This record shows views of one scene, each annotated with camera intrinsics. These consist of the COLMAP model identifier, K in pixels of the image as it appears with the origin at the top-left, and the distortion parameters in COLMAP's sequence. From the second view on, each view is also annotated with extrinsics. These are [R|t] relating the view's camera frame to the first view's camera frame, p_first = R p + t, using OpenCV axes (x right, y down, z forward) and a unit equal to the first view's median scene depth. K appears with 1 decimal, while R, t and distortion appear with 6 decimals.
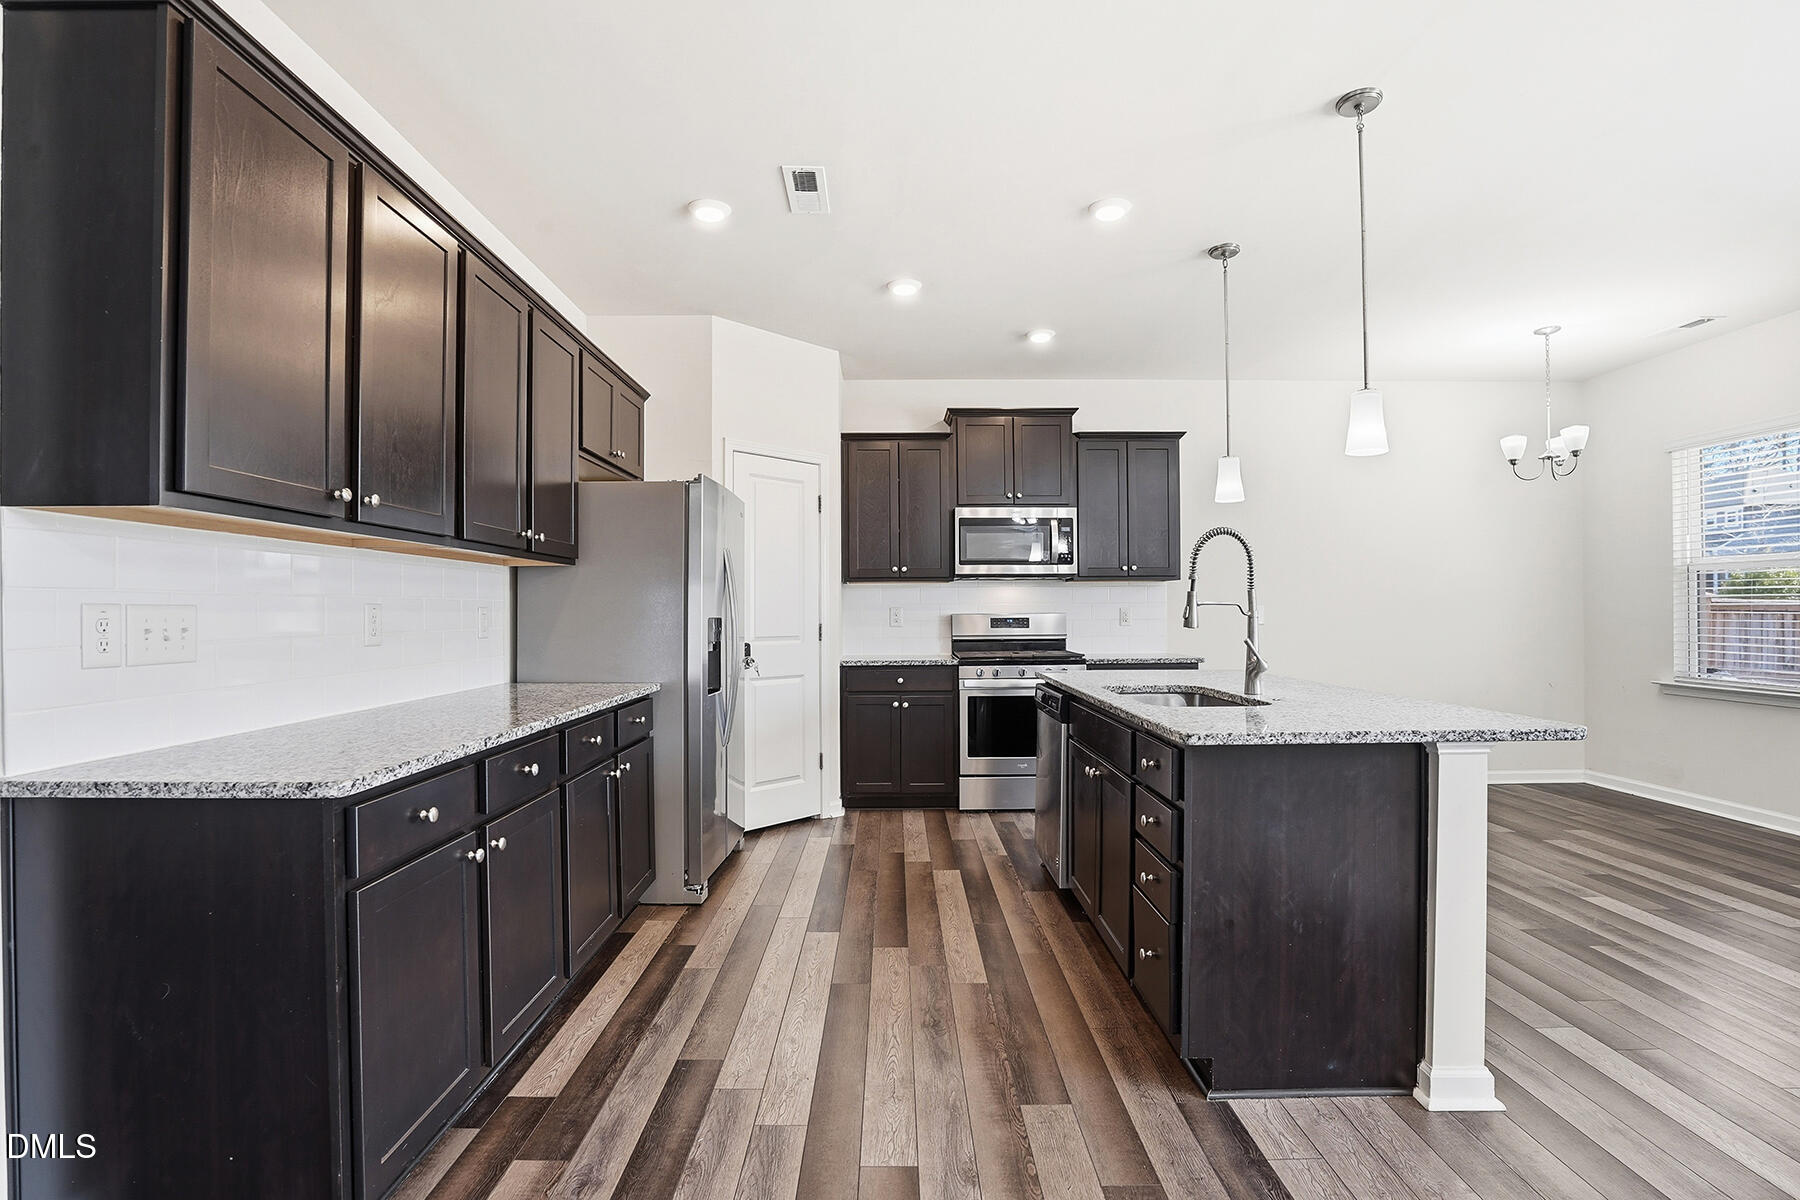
lens RADIAL K [[856.1, 0, 890.6], [0, 856.1, 609.9], [0, 0, 1]] dist [-0.067422, 0.031337]
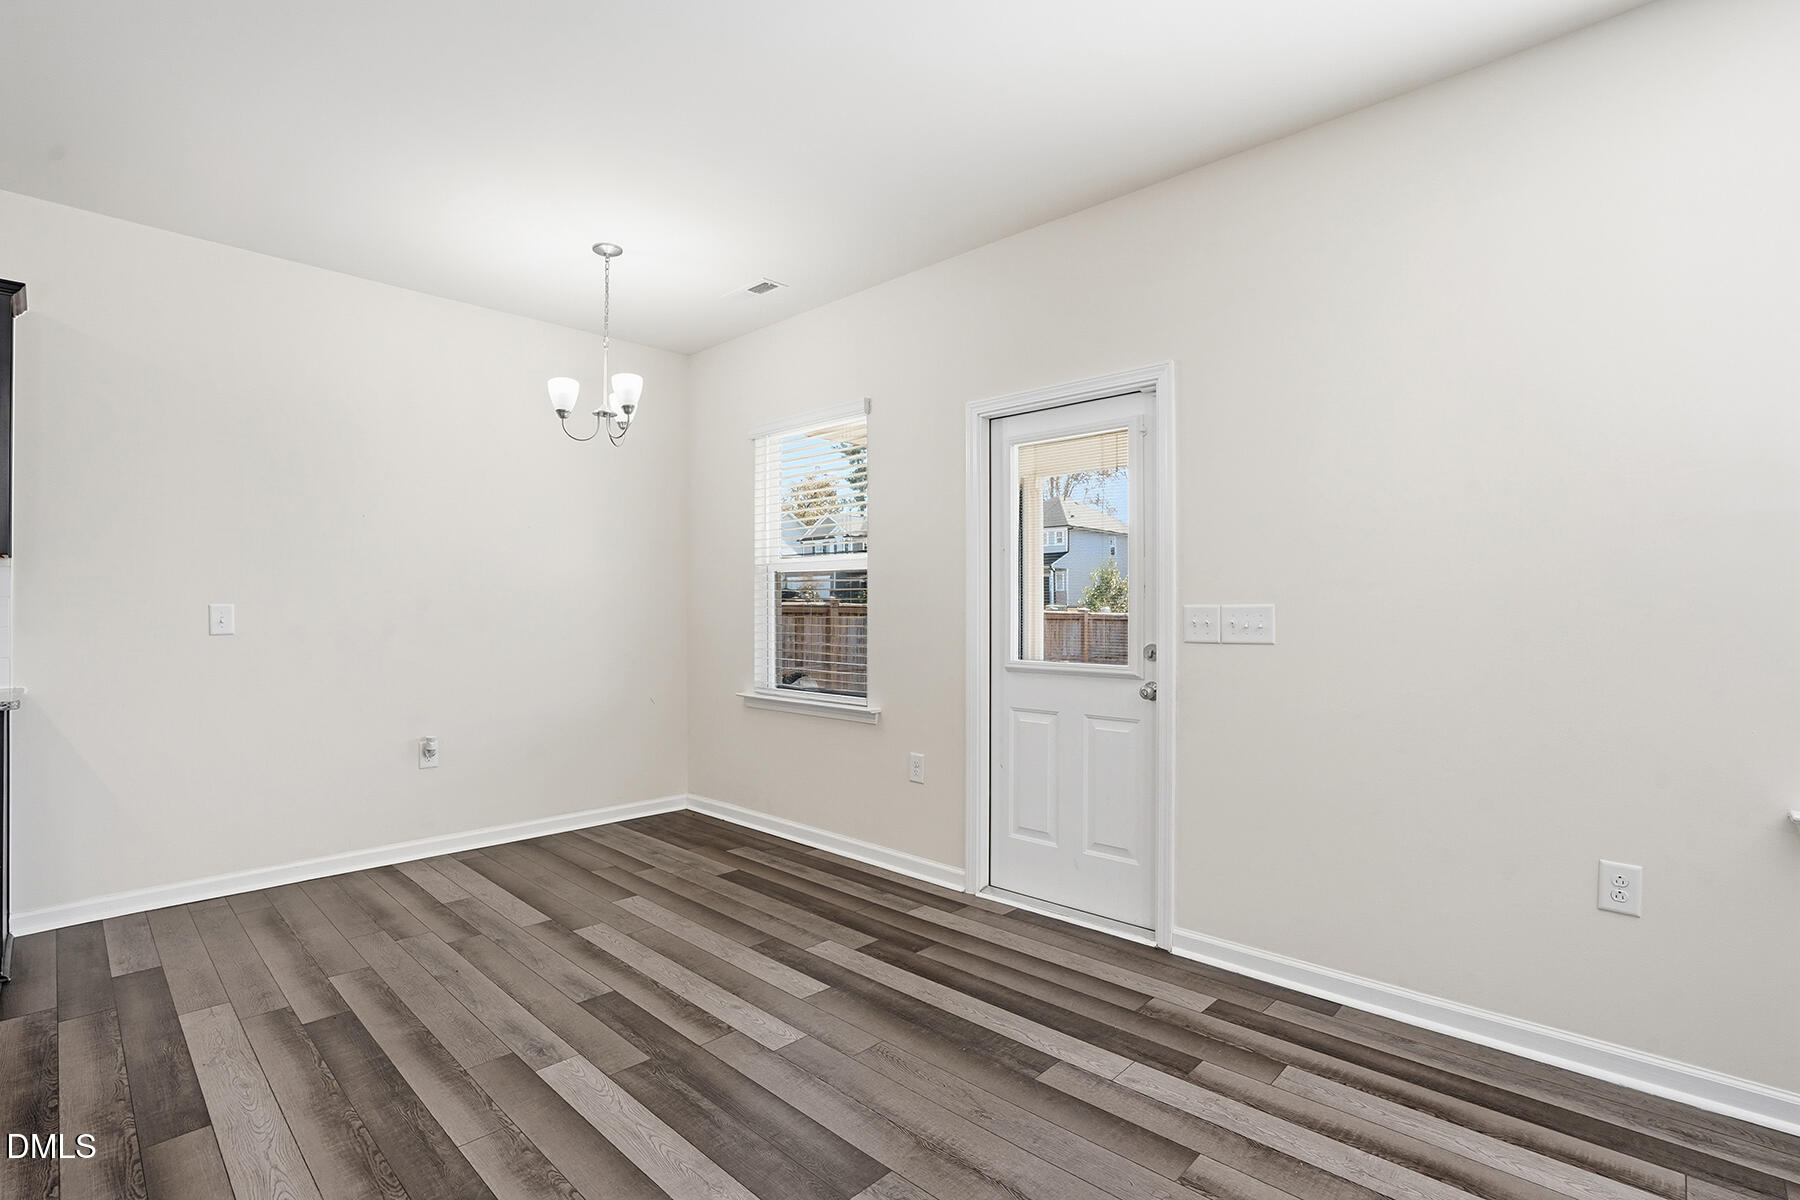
lens RADIAL K [[838.7, 0, 893.4], [0, 838.7, 609.6], [0, 0, 1]] dist [-0.064879, 0.029114]
pose [[0.690803, 0.006956, 0.723010, 0.389238], [-0.005629, 0.999975, -0.004243, -0.001704], [-0.723021, -0.001139, 0.690825, 0.256457]]
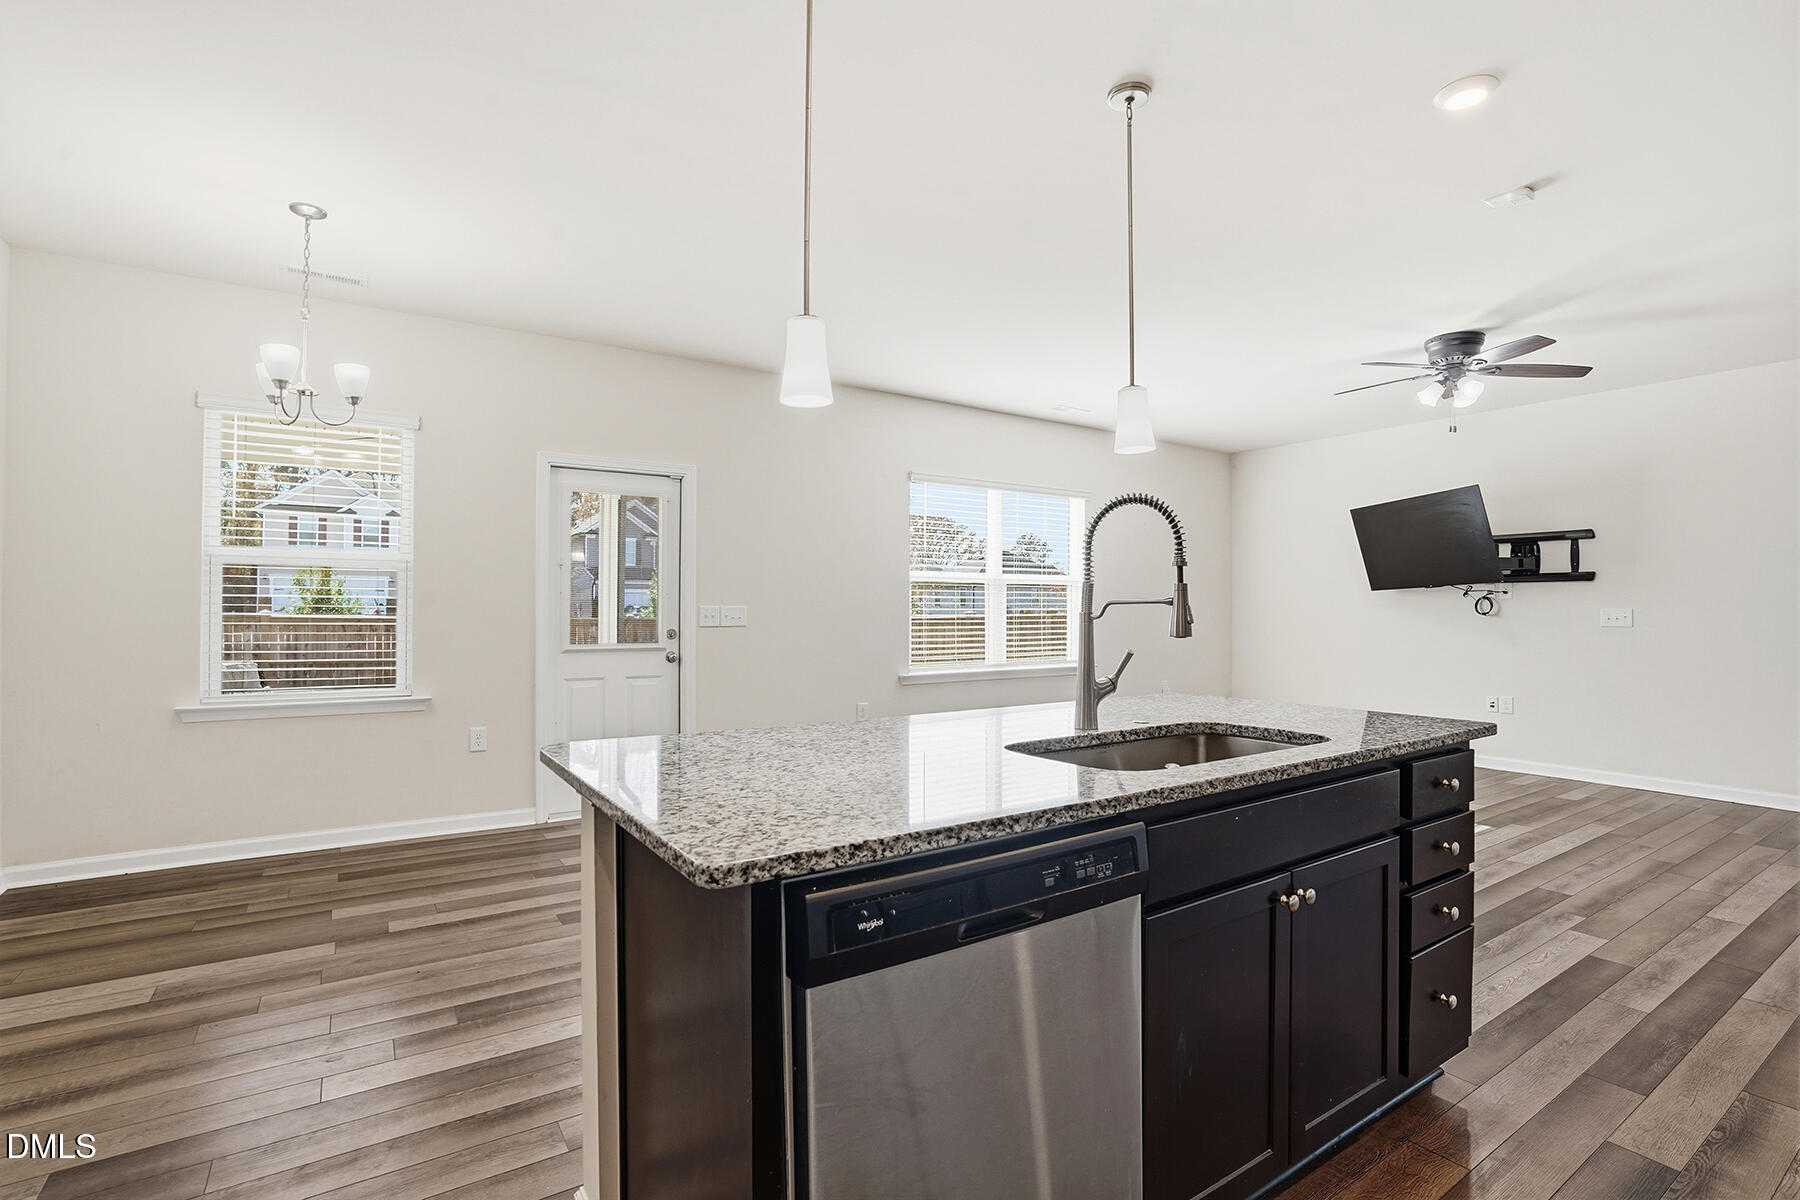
lens RADIAL K [[838.7, 0, 893.4], [0, 838.7, 609.6], [0, 0, 1]] dist [-0.064879, 0.029114]
pose [[-0.555771, 0.005208, 0.831319, -0.040431], [-0.000805, 0.999977, -0.006803, 0.002835], [-0.831335, -0.004450, -0.555754, 0.883581]]
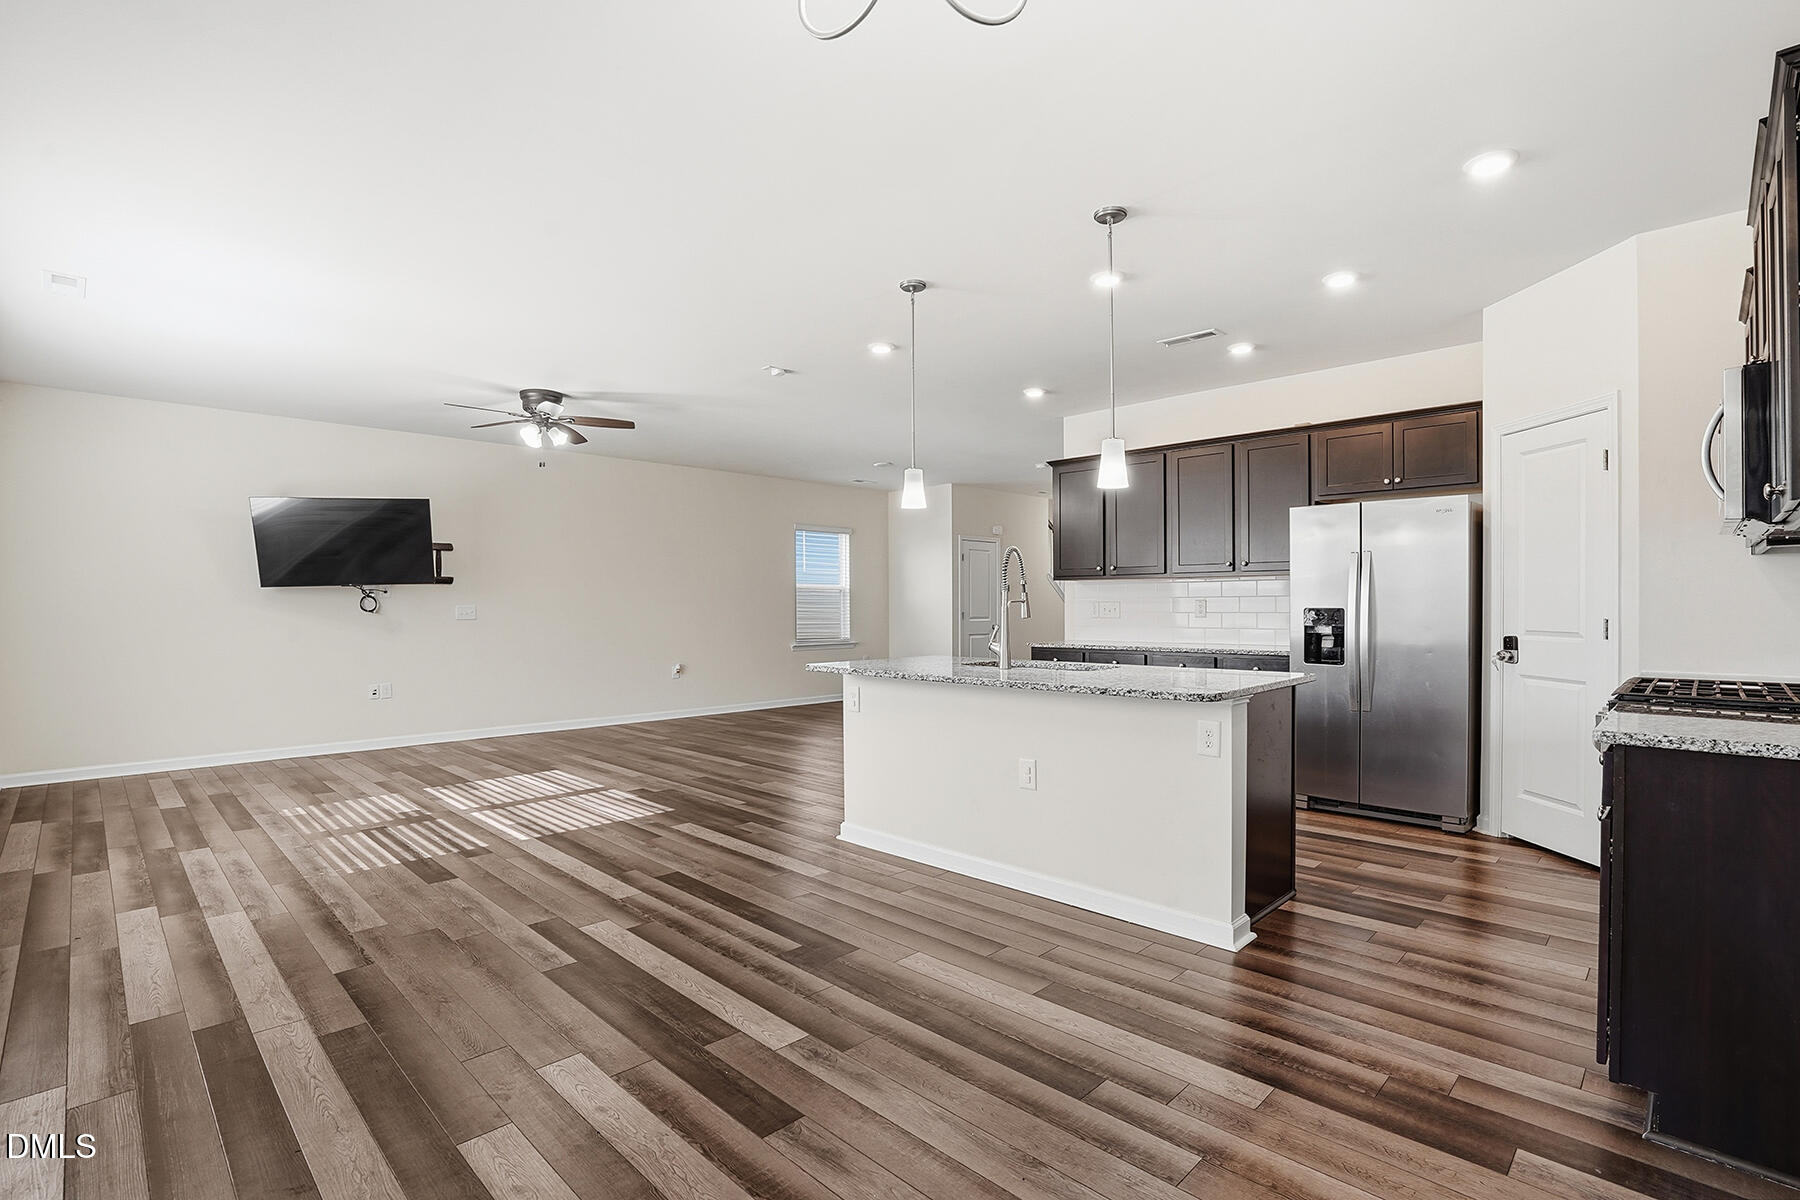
lens RADIAL K [[838.7, 0, 893.4], [0, 838.7, 609.6], [0, 0, 1]] dist [-0.064879, 0.029114]
pose [[-0.702172, 0.012380, -0.711900, 0.862732], [0.010233, 0.999921, 0.007295, -0.003390], [0.711934, -0.002163, -0.702243, 1.042856]]
